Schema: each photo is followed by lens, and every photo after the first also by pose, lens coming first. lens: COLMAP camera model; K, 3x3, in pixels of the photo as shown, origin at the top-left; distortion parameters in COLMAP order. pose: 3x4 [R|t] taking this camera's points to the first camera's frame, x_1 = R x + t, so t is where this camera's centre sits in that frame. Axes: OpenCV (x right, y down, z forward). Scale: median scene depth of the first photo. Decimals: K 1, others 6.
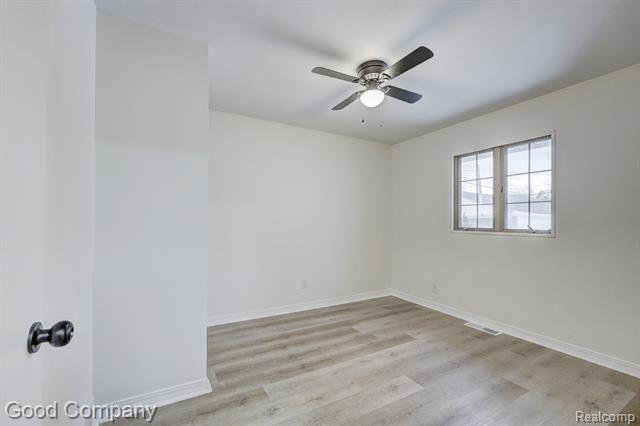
lens RADIAL K [[264.7, 0, 311.6], [0, 264.7, 213.6], [0, 0, 1]] dist [-0.001015, -0.000048]
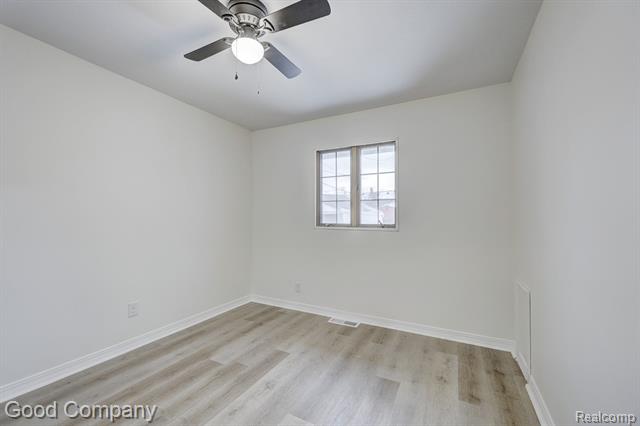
lens RADIAL K [[264.7, 0, 311.6], [0, 264.7, 213.6], [0, 0, 1]] dist [-0.001015, -0.000048]
pose [[0.837618, 0.006253, 0.546221, -0.017390], [-0.015788, 0.999794, 0.012765, 0.004160], [-0.546028, -0.019316, 0.837544, 0.222672]]
